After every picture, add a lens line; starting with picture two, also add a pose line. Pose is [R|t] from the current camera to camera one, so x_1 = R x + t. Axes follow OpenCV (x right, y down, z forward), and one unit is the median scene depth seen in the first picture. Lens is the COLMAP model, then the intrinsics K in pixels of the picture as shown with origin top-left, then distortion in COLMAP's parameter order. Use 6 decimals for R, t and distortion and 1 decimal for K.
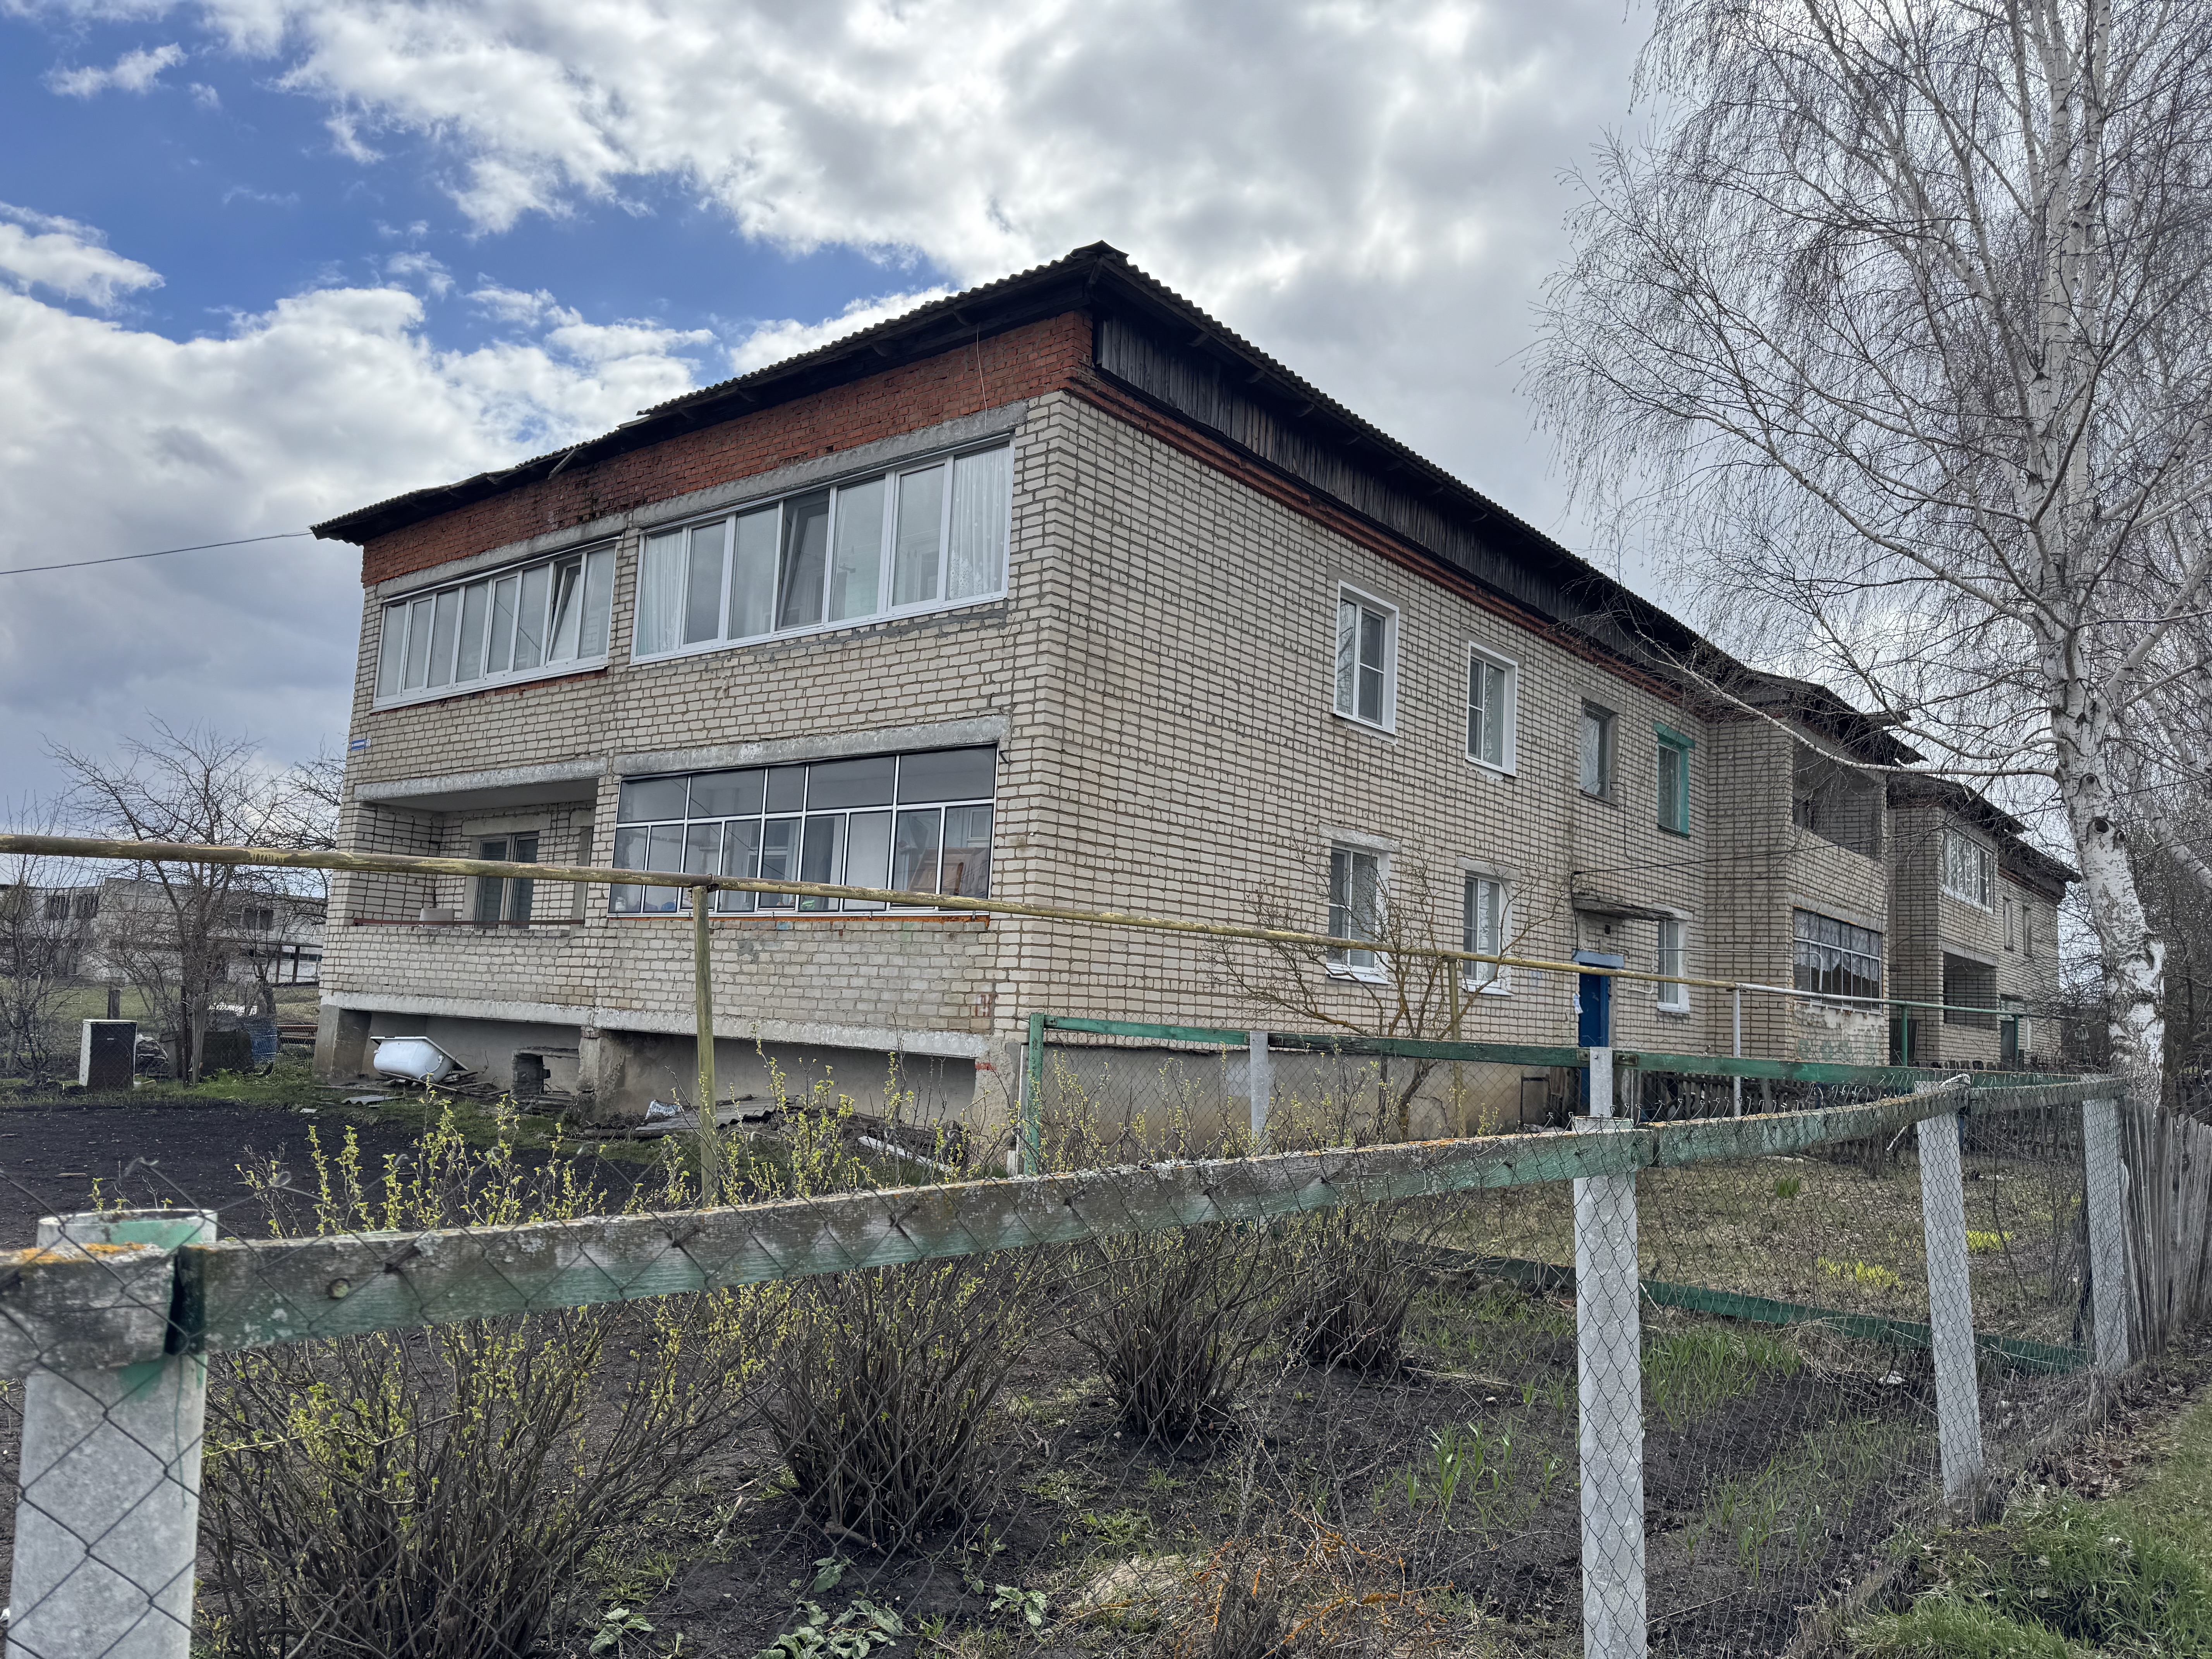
lens RADIAL K [[1537.3, 0, 1105.8], [0, 1537.3, 827.9], [0, 0, 1]] dist [0.093974, -0.002268]
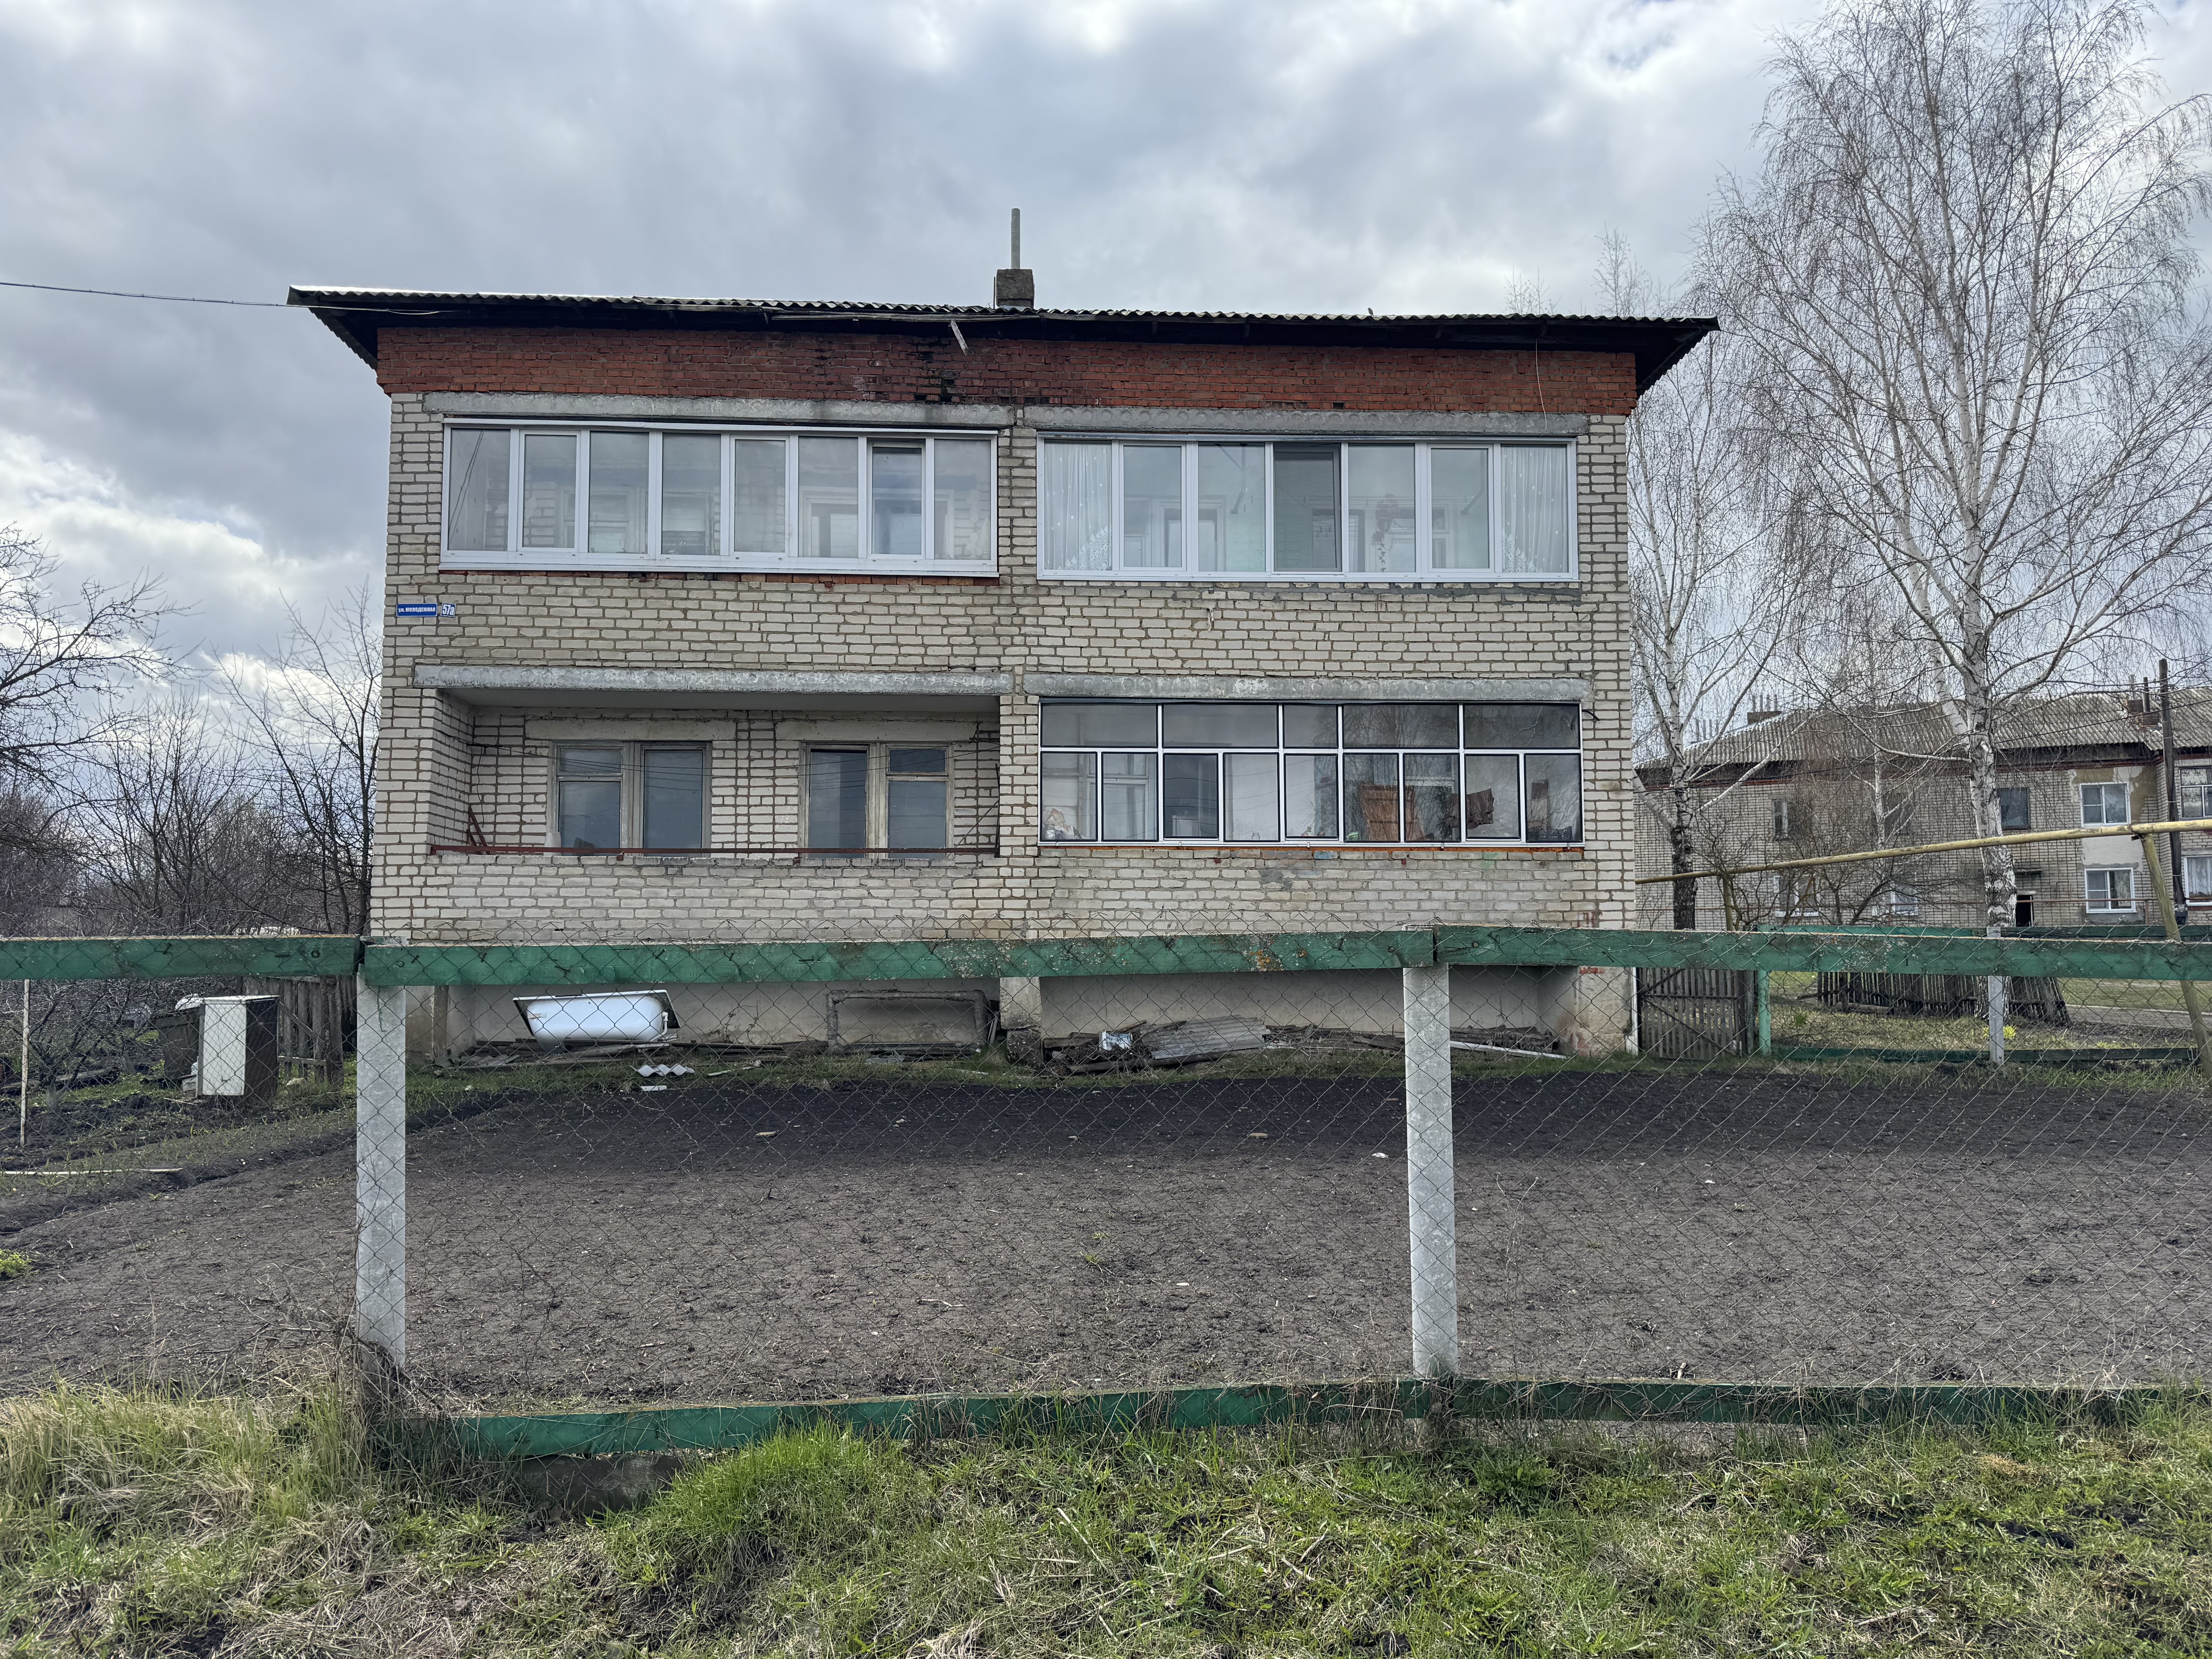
lens RADIAL K [[1537.3, 0, 1105.0], [0, 1537.3, 822.3], [0, 0, 1]] dist [0.093974, -0.002268]
pose [[0.733862, -0.001986, 0.679296, -1.051180], [-0.042114, 0.997939, 0.048414, -0.004726], [-0.677992, -0.064137, 0.732266, 0.325890]]
